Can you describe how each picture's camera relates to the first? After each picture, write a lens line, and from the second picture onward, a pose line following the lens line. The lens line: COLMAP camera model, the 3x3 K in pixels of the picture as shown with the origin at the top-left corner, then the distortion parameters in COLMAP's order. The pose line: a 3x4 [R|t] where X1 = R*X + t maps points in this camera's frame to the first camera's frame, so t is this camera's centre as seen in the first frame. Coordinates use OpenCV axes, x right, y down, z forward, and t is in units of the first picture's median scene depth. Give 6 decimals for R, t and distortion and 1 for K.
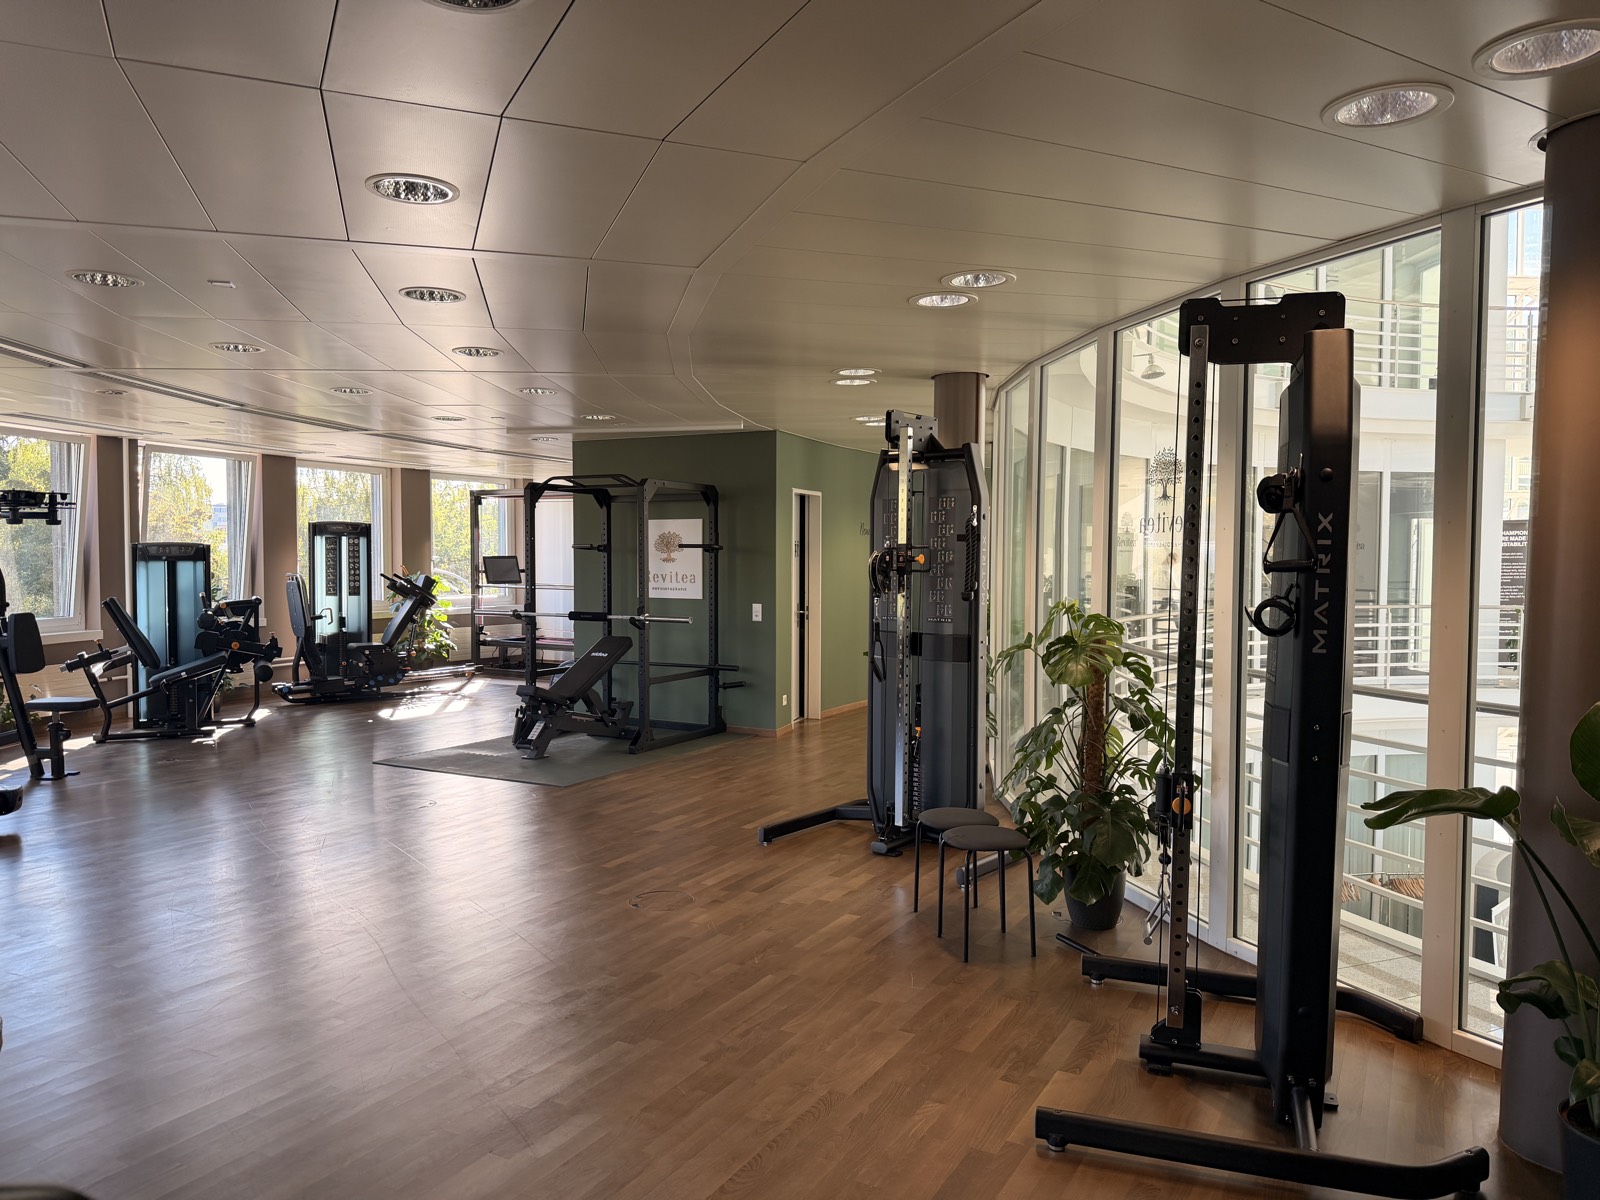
lens RADIAL K [[1132.9, 0, 800.0], [0, 1132.9, 600.7], [0, 0, 1]] dist [0.003737, 0.000404]
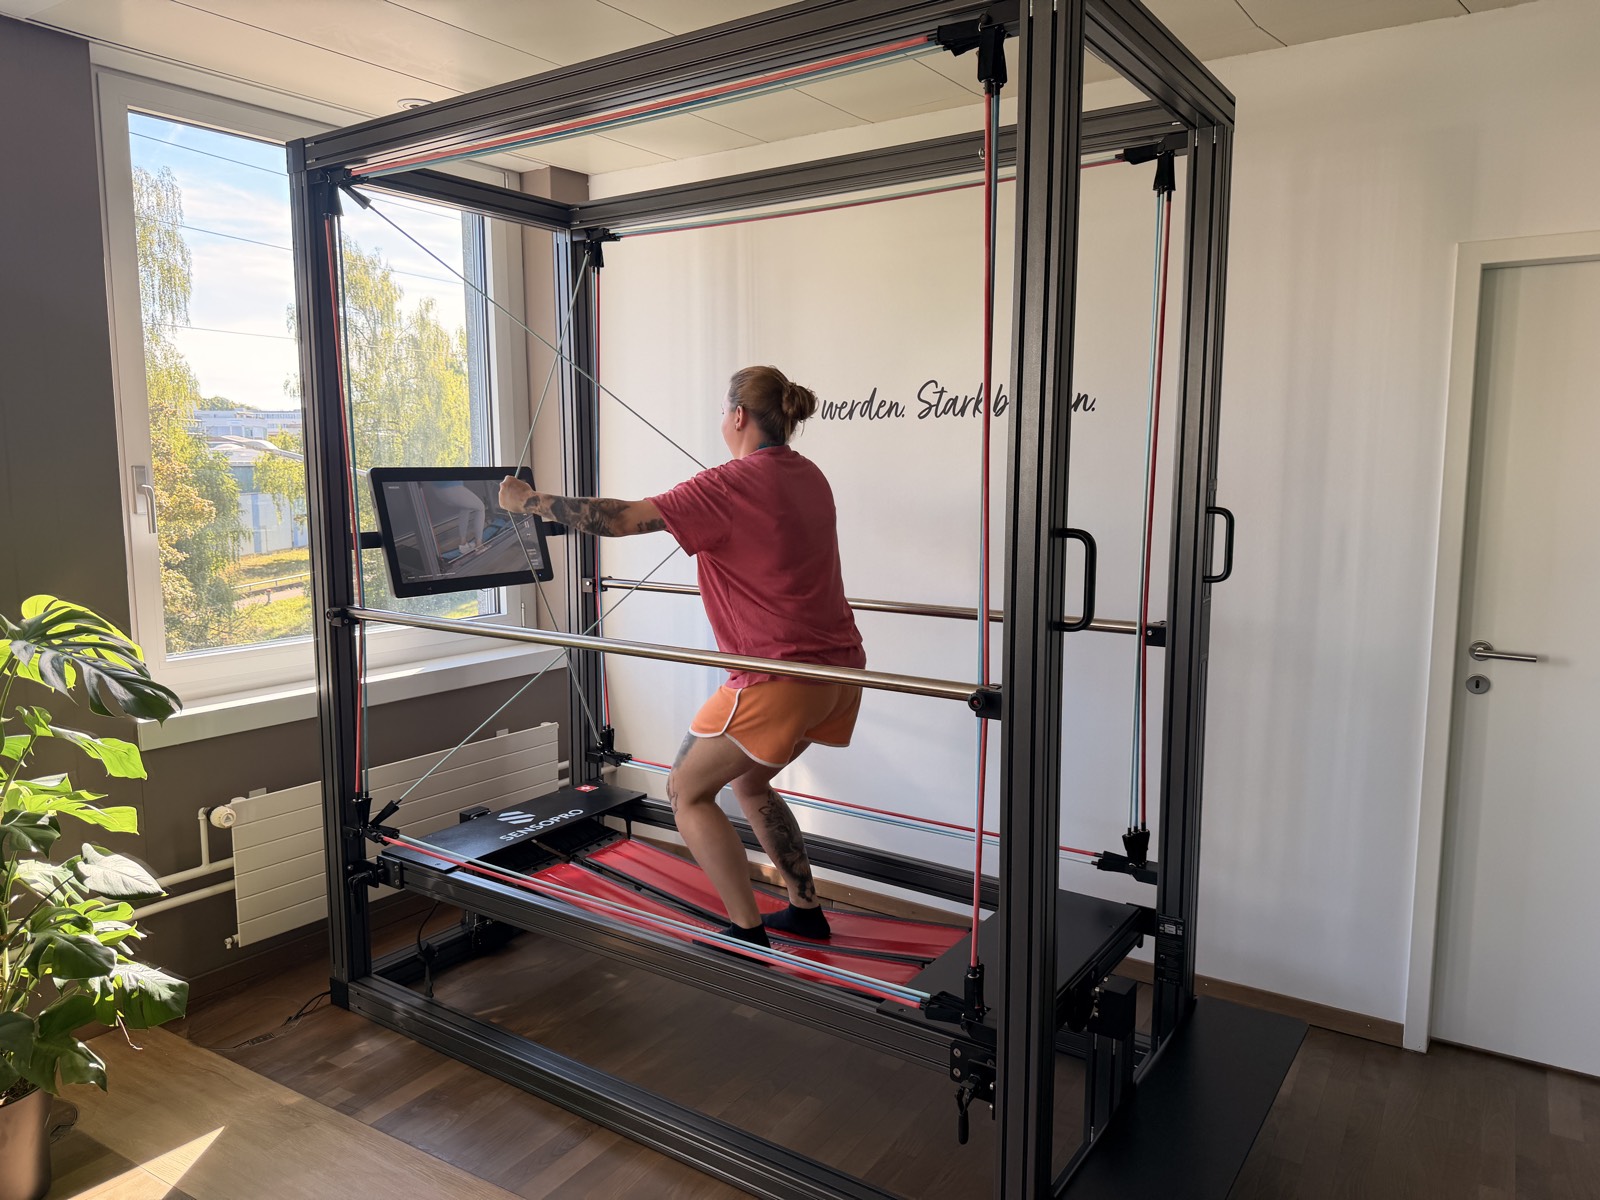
lens RADIAL K [[1132.9, 0, 800.5], [0, 1132.9, 599.6], [0, 0, 1]] dist [0.003737, 0.000404]
pose [[0.999263, -0.017321, -0.034241, -0.191941], [0.020427, 0.995500, 0.092530, -0.032258], [0.032484, -0.093161, 0.995121, 0.788380]]
